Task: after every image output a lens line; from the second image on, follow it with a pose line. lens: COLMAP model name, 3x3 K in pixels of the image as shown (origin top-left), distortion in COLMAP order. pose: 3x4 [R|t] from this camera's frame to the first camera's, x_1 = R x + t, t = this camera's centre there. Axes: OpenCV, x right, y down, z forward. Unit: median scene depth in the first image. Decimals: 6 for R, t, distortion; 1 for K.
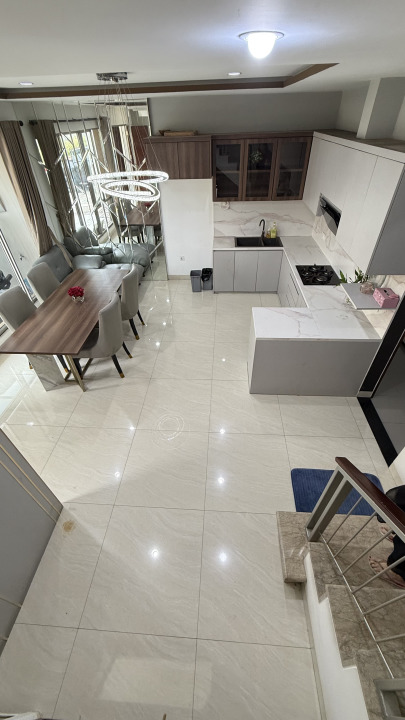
lens RADIAL K [[286.6, 0, 202.5], [0, 286.6, 360.0], [0, 0, 1]] dist [0.000862, -0.000012]
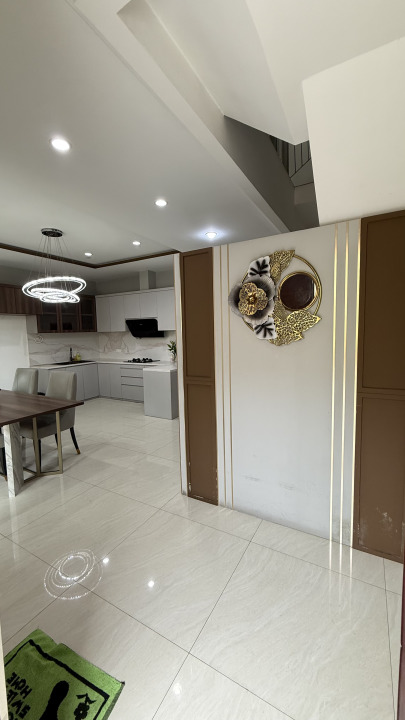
lens RADIAL K [[286.6, 0, 202.5], [0, 286.6, 360.0], [0, 0, 1]] dist [0.000862, -0.000012]
pose [[0.437623, -0.067789, 0.896599, -0.704519], [0.591754, 0.772483, -0.230426, 0.213127], [-0.676988, 0.631406, 0.378171, 0.127658]]
